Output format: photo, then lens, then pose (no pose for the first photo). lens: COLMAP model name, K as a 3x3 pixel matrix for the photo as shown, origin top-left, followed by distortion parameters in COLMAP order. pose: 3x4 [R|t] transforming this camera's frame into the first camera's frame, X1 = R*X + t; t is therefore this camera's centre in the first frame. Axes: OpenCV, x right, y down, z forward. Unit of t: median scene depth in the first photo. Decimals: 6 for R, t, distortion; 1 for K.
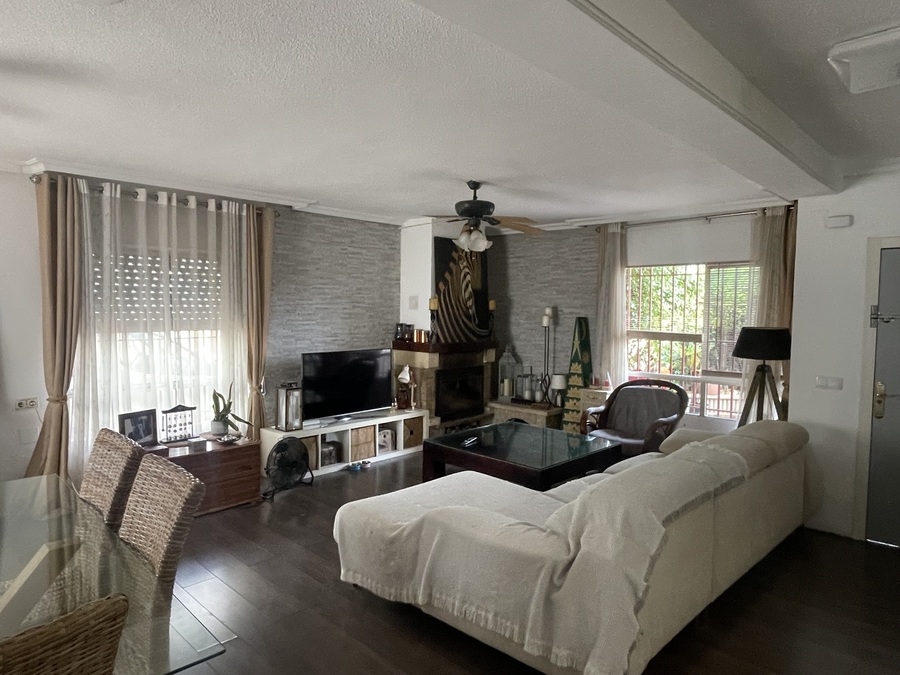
lens RADIAL K [[579.2, 0, 441.4], [0, 579.2, 341.0], [0, 0, 1]] dist [0.000738, -0.003488]
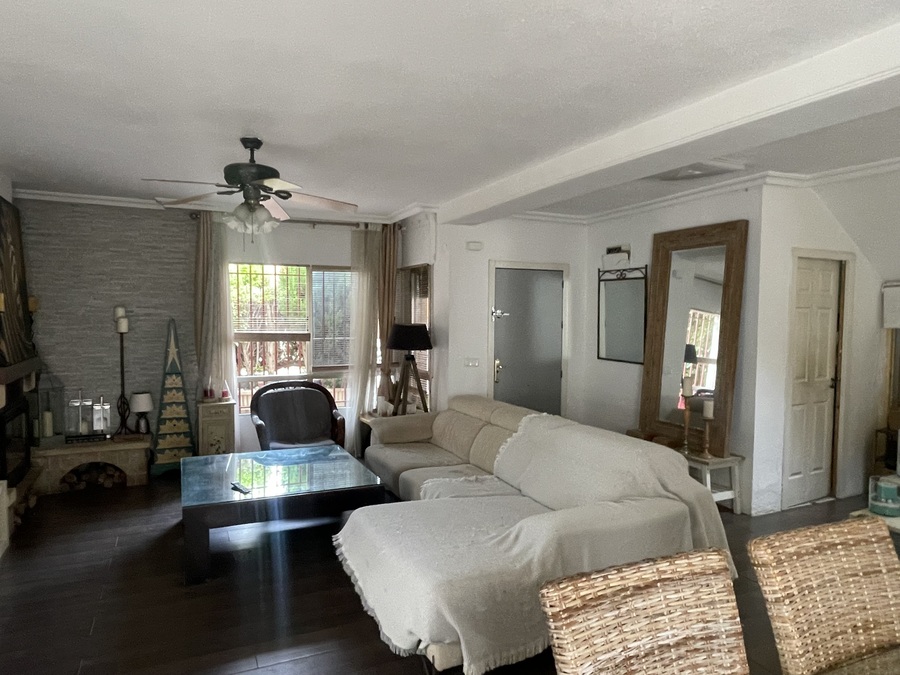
lens RADIAL K [[579.2, 0, 440.1], [0, 579.2, 342.7], [0, 0, 1]] dist [0.000738, -0.003488]
pose [[0.358578, -0.054261, 0.931921, -0.536443], [0.052516, 0.997901, 0.037896, -0.026102], [-0.932021, 0.035352, 0.360675, 0.482835]]
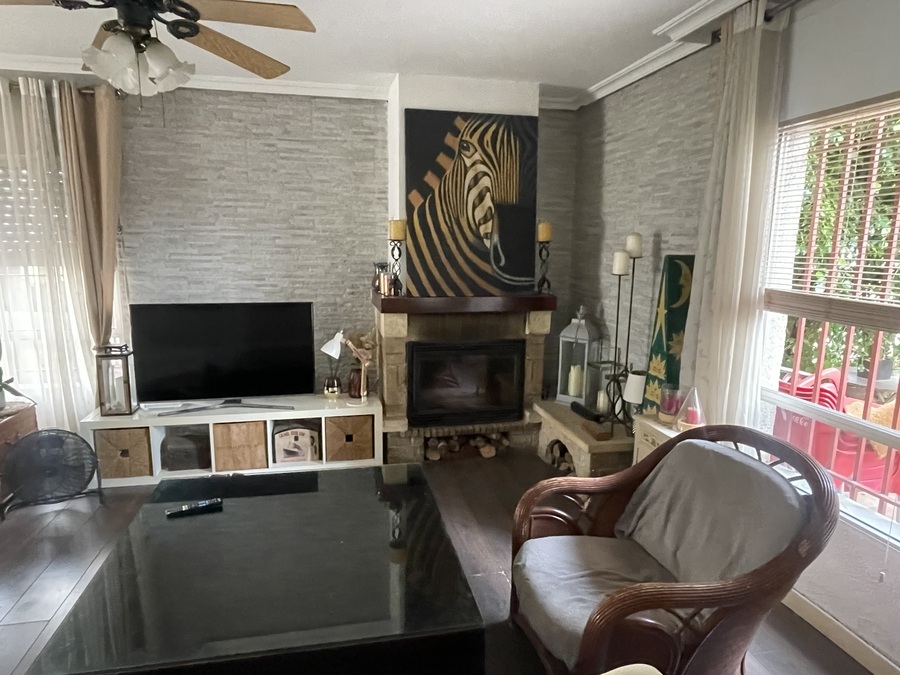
lens RADIAL K [[569.8, 0, 442.1], [0, 569.8, 341.9], [0, 0, 1]] dist [0.009835, -0.004058]
pose [[0.823548, 0.098210, -0.558681, 0.471674], [-0.034658, 0.991770, 0.123253, -0.031954], [0.566187, -0.082142, 0.820174, 0.722603]]
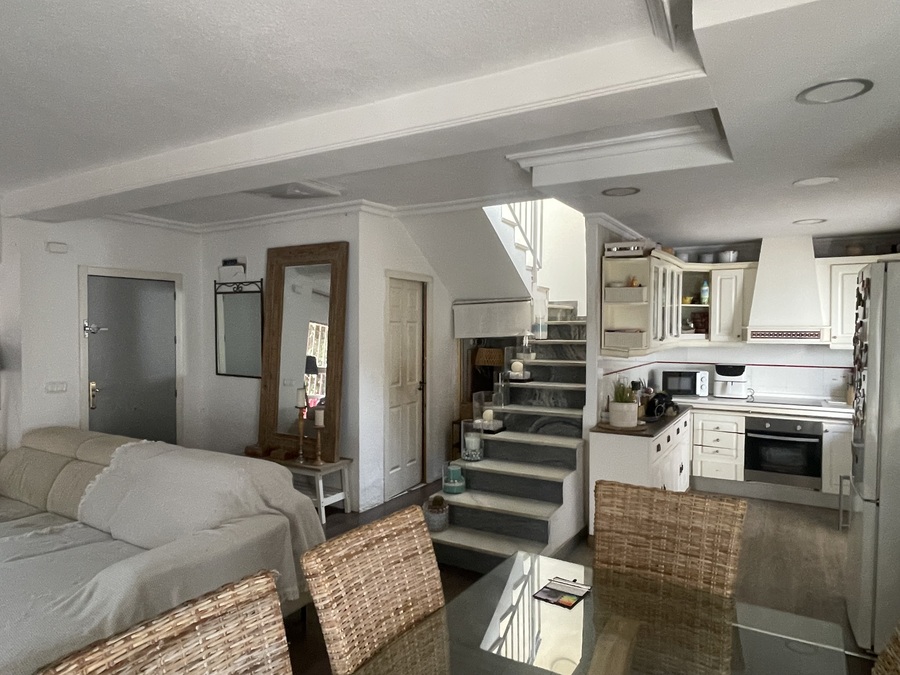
lens RADIAL K [[579.2, 0, 441.0], [0, 579.2, 339.4], [0, 0, 1]] dist [0.000738, -0.003488]
pose [[-0.231074, -0.030215, 0.972467, -0.515700], [0.054001, 0.997579, 0.043827, -0.026074], [-0.971436, 0.062641, -0.228883, 0.437446]]
